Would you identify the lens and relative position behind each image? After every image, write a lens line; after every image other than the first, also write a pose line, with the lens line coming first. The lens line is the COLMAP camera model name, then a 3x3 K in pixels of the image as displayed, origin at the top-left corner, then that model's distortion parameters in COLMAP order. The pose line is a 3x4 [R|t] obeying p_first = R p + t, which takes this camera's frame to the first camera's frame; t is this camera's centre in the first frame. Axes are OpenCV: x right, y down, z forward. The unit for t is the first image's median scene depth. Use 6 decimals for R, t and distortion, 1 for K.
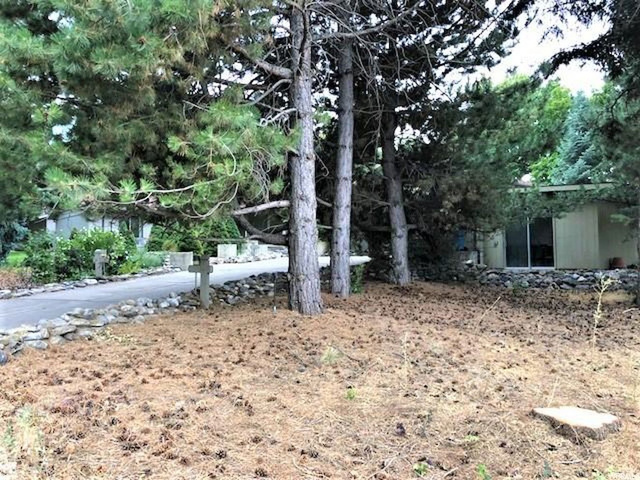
lens RADIAL K [[522.0, 0, 320.0], [0, 522.0, 240.0], [0, 0, 1]] dist [-0.040413, -0.000929]
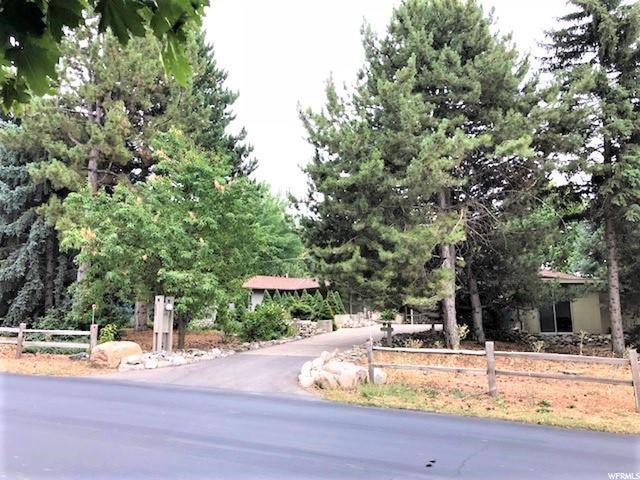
lens RADIAL K [[520.9, 0, 320.0], [0, 520.9, 240.0], [0, 0, 1]] dist [0.002295, 0.002097]
pose [[0.998832, 0.004127, -0.048145, -0.248404], [-0.010683, 0.990549, -0.136739, -0.001266], [0.047125, 0.137094, 0.989436, -0.667829]]
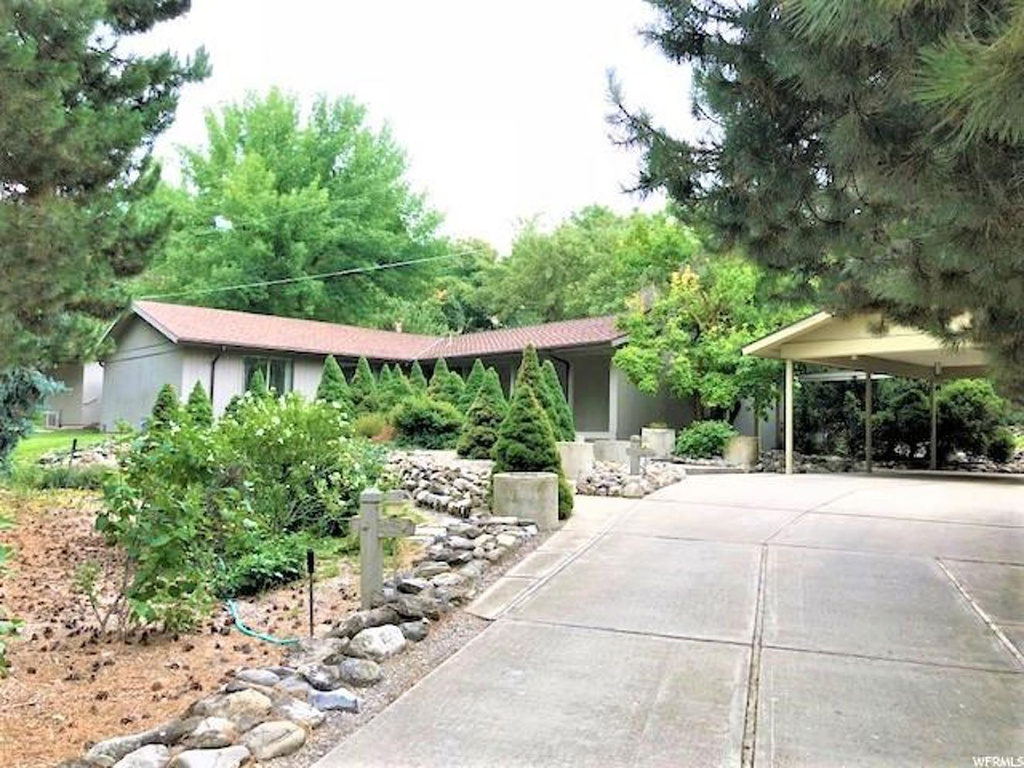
lens RADIAL K [[833.5, 0, 512.0], [0, 833.5, 384.0], [0, 0, 1]] dist [0.002295, 0.002097]
pose [[0.999301, 0.037045, 0.004921, -0.336404], [-0.036832, 0.998599, -0.037997, -0.016838], [-0.006322, 0.037789, 0.999266, 0.560791]]
